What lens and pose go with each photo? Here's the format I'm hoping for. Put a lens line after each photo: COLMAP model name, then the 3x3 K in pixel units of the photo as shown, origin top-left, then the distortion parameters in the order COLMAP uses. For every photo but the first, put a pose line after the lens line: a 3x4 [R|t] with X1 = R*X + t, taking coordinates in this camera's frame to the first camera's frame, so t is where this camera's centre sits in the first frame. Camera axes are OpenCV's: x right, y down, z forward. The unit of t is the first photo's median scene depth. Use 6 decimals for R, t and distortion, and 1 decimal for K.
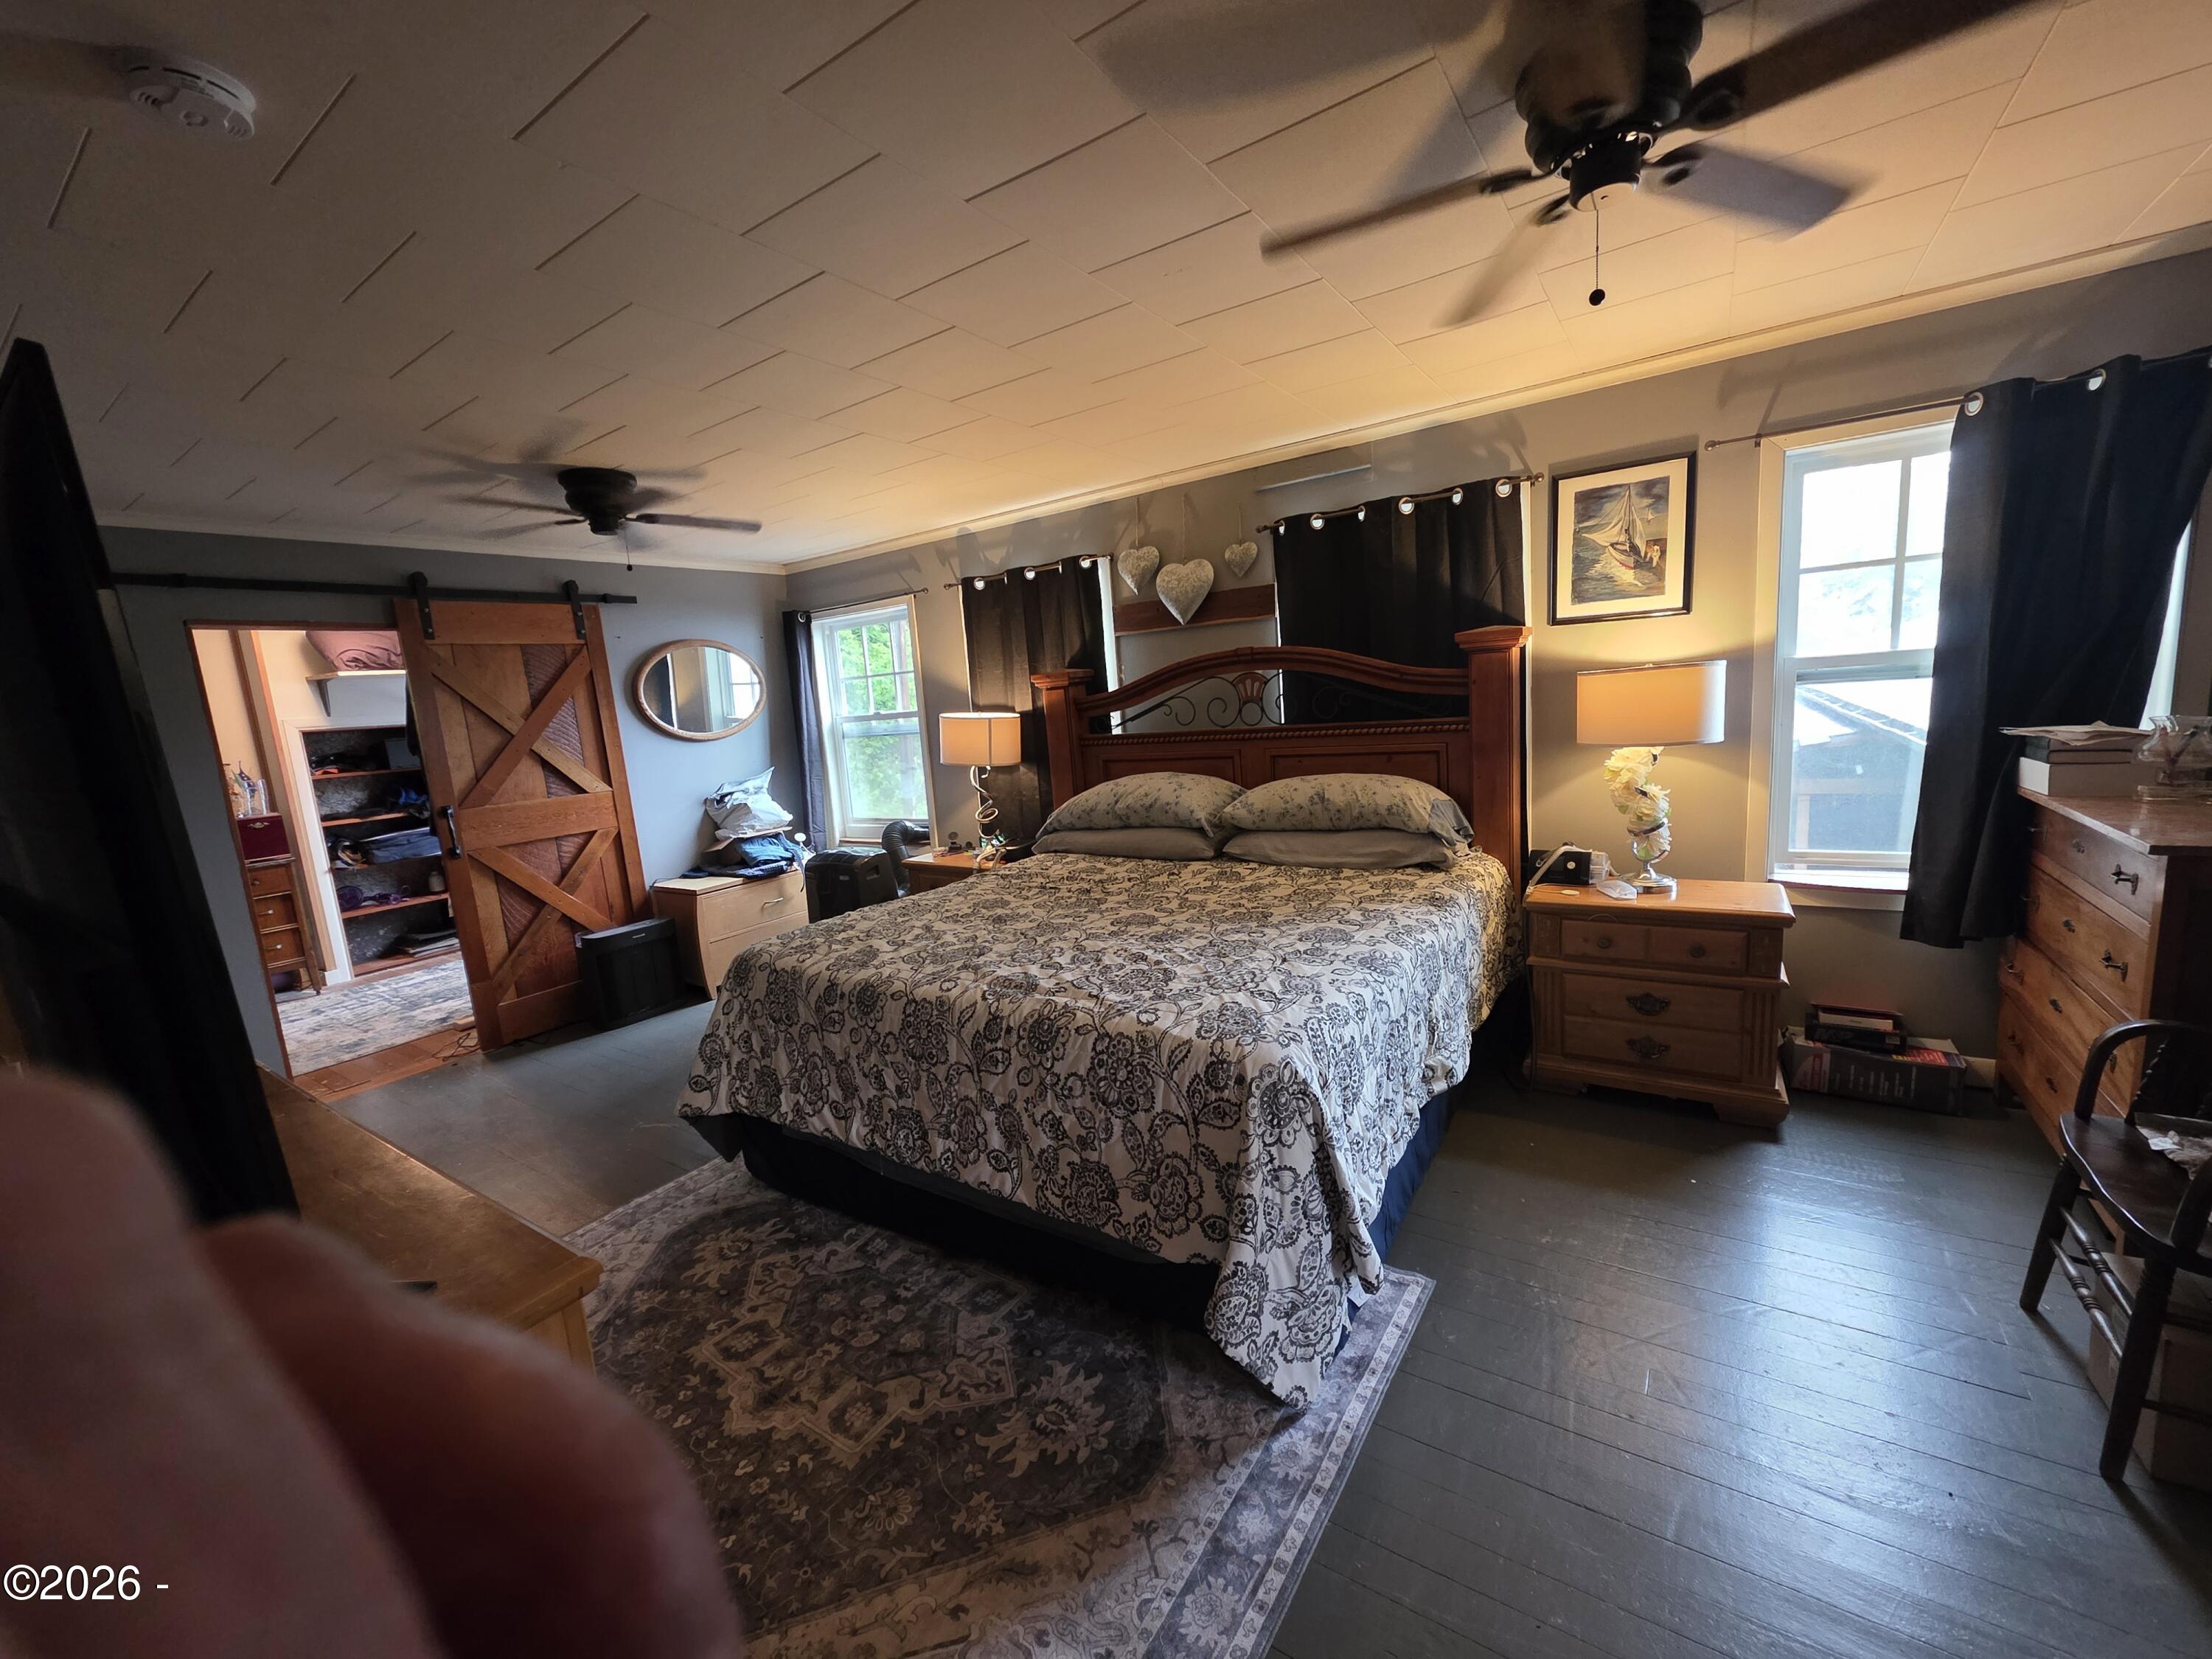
lens RADIAL K [[879.8, 0, 1106.0], [0, 879.8, 829.5], [0, 0, 1]] dist [0.007530, -0.000133]
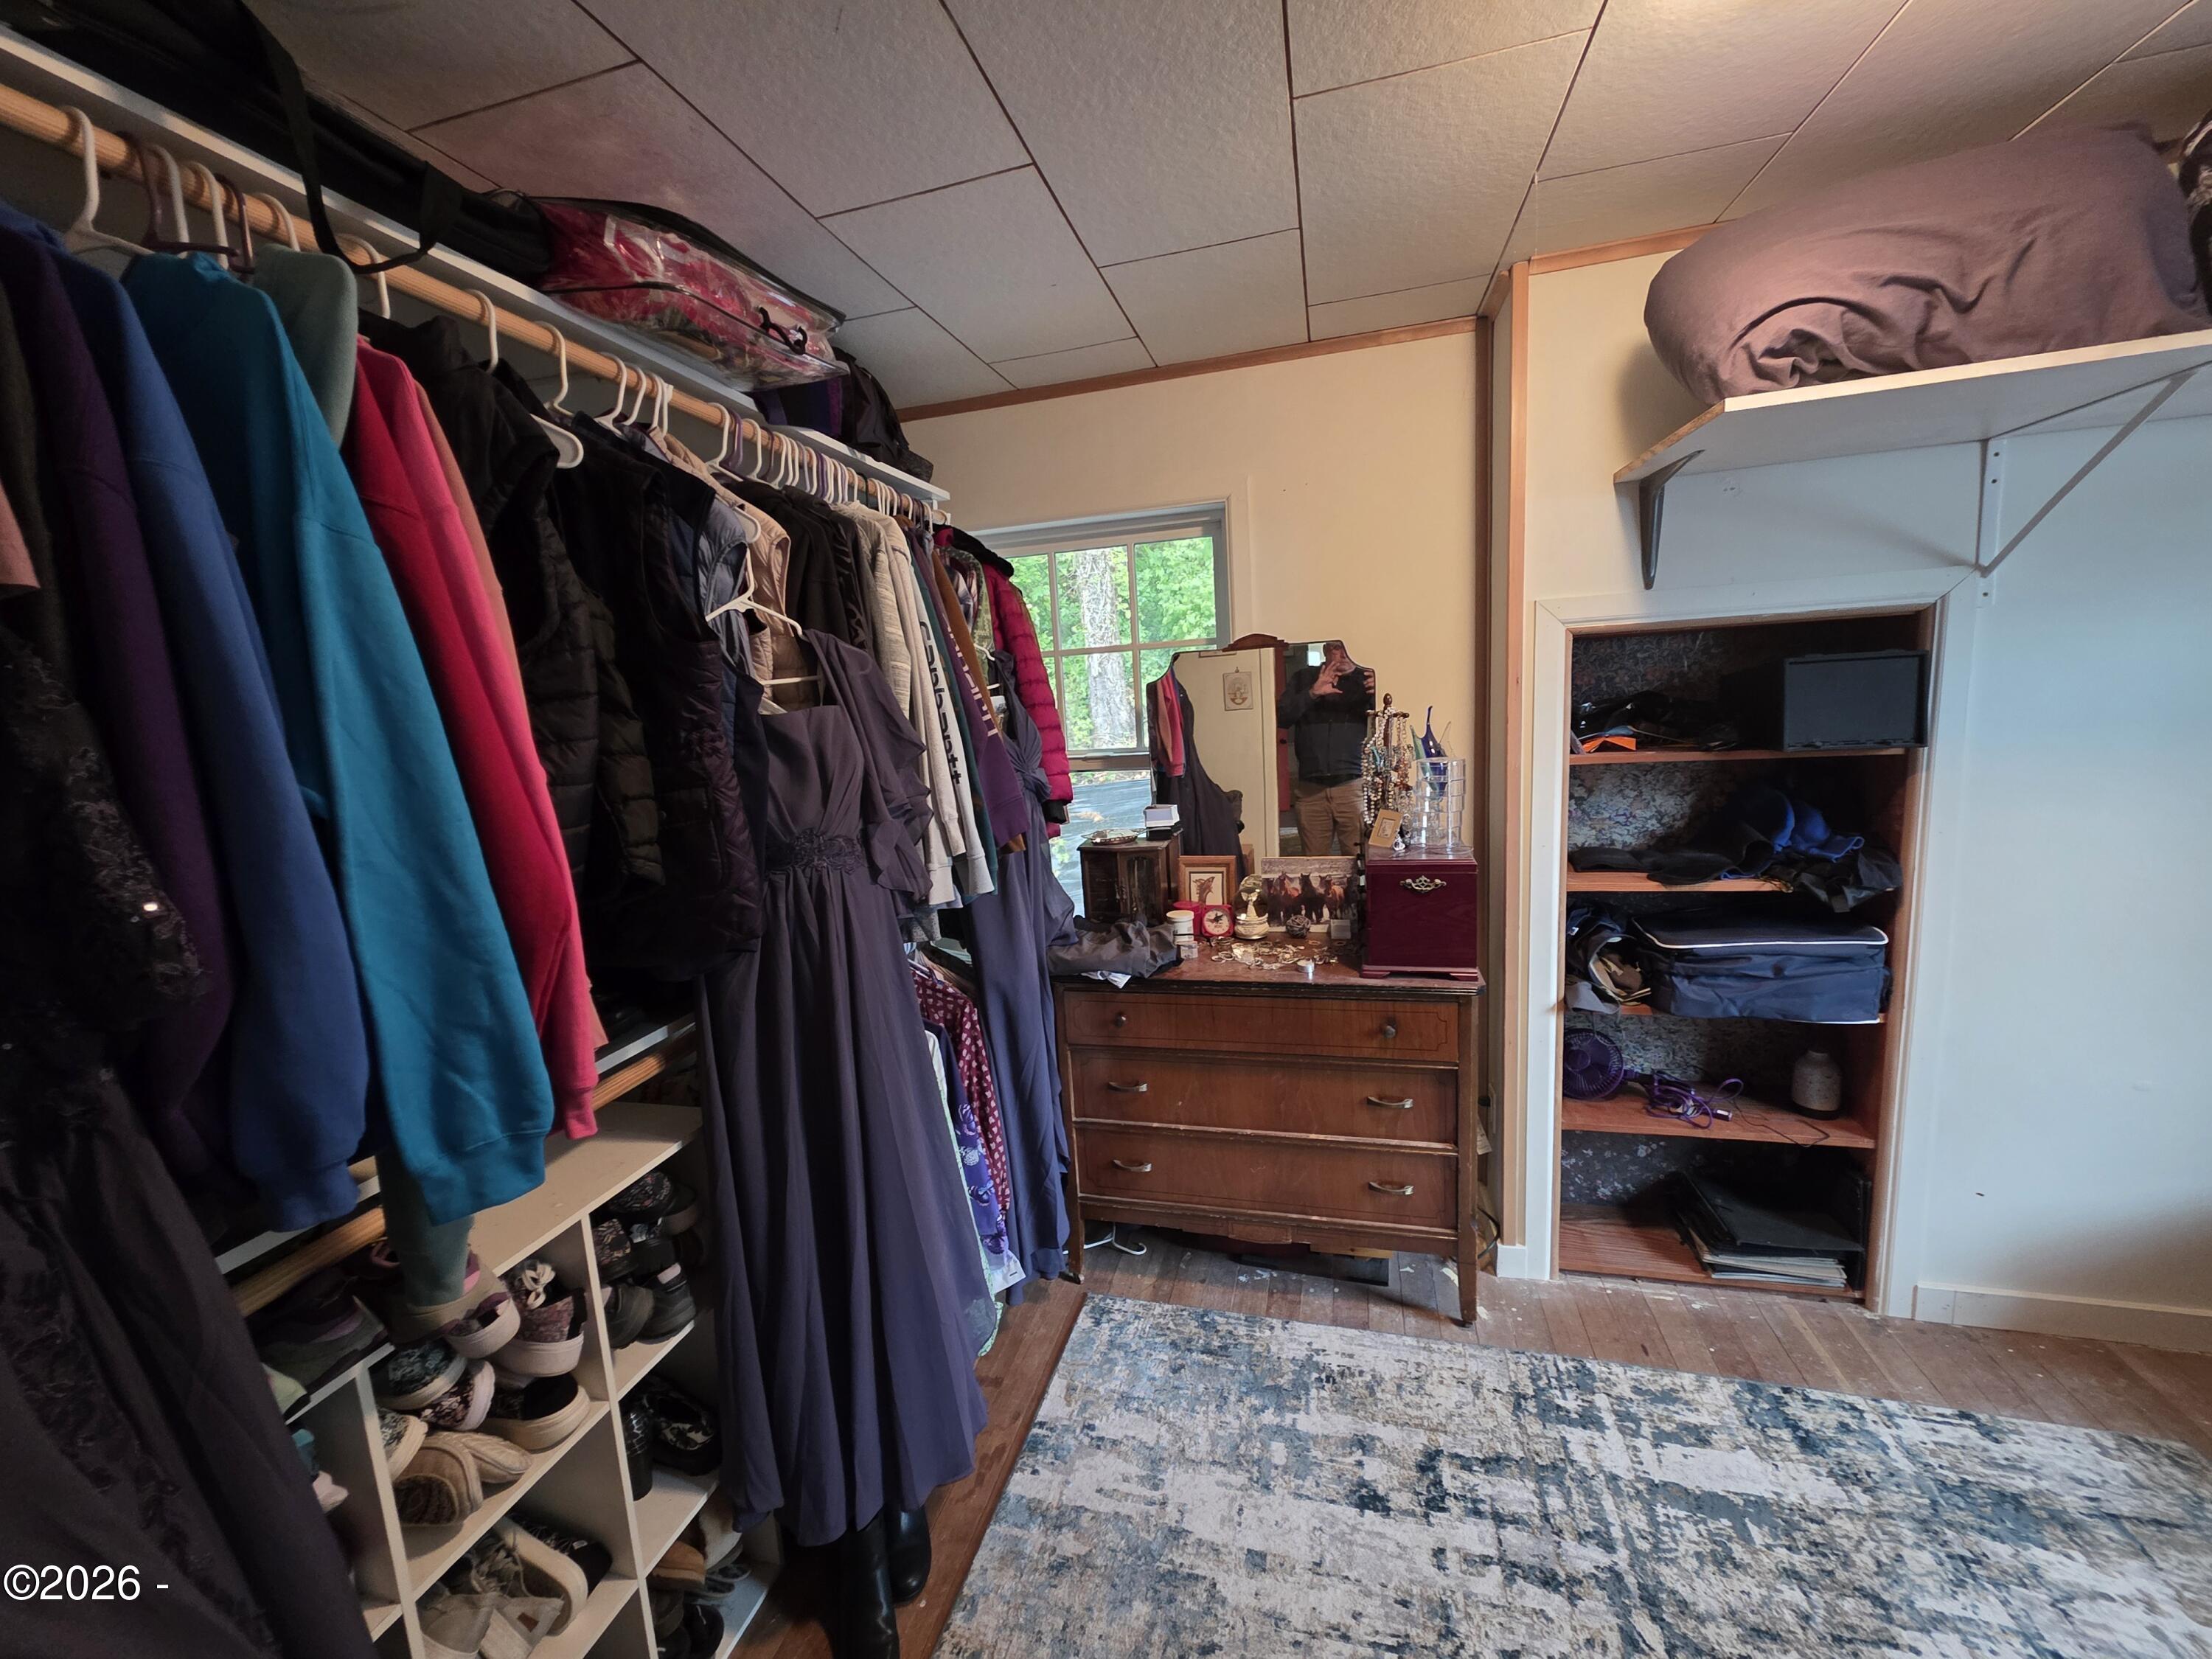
lens RADIAL K [[879.8, 0, 1106.0], [0, 879.8, 829.5], [0, 0, 1]] dist [0.007530, -0.000133]
pose [[0.334733, 0.203473, -0.920083, -0.594095], [-0.109617, 0.978188, 0.176444, -0.069898], [0.935916, 0.041795, 0.349736, 0.664852]]
